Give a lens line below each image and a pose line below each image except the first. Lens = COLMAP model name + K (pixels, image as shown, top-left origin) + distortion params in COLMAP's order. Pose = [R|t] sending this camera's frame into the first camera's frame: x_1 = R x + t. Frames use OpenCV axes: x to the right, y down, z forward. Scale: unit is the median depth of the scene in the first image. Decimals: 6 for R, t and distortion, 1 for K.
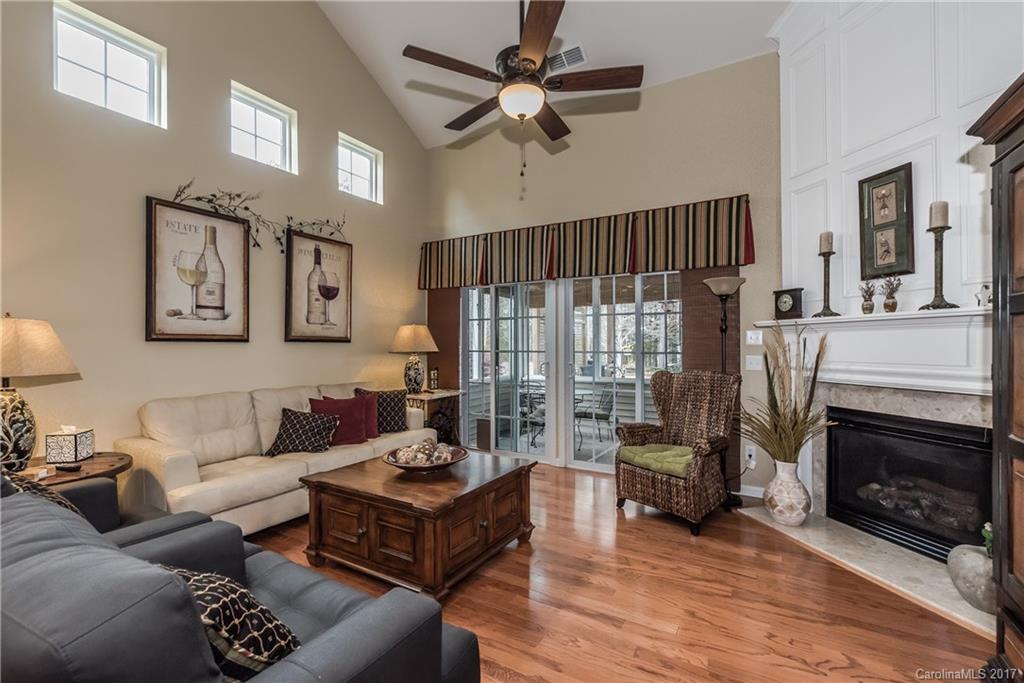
lens RADIAL K [[446.5, 0, 512.0], [0, 446.5, 341.5], [0, 0, 1]] dist [0.000997, 0.000005]
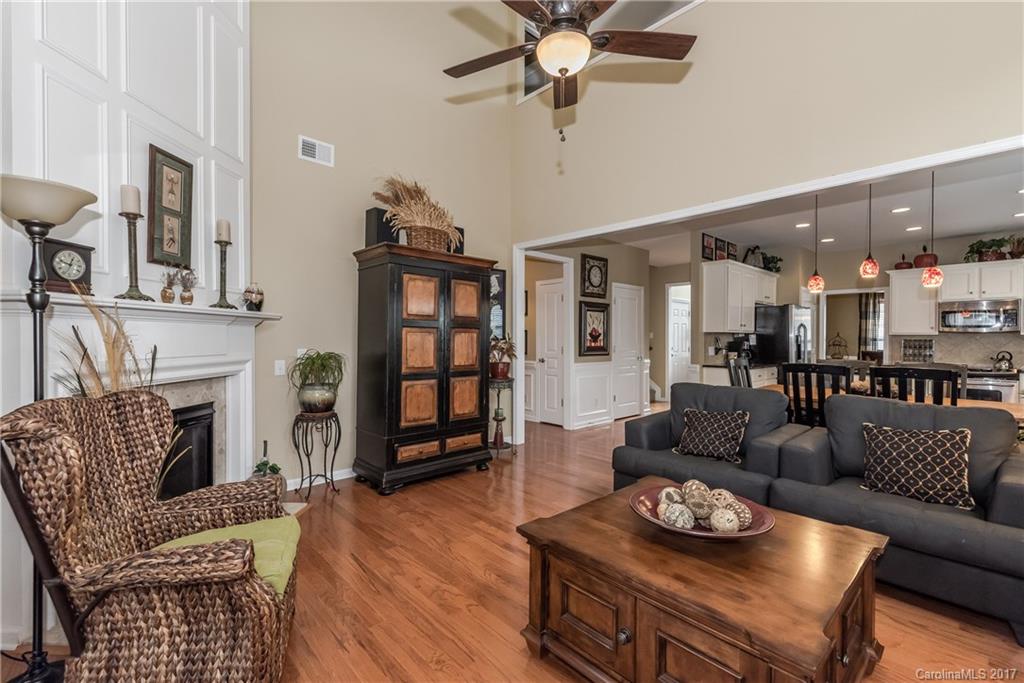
lens RADIAL K [[446.5, 0, 512.0], [0, 446.5, 341.5], [0, 0, 1]] dist [0.000997, 0.000005]
pose [[-0.951461, -0.009716, 0.307615, -0.146607], [-0.010515, 0.999944, -0.000939, 0.009105], [-0.307589, -0.004128, -0.951510, 1.675855]]
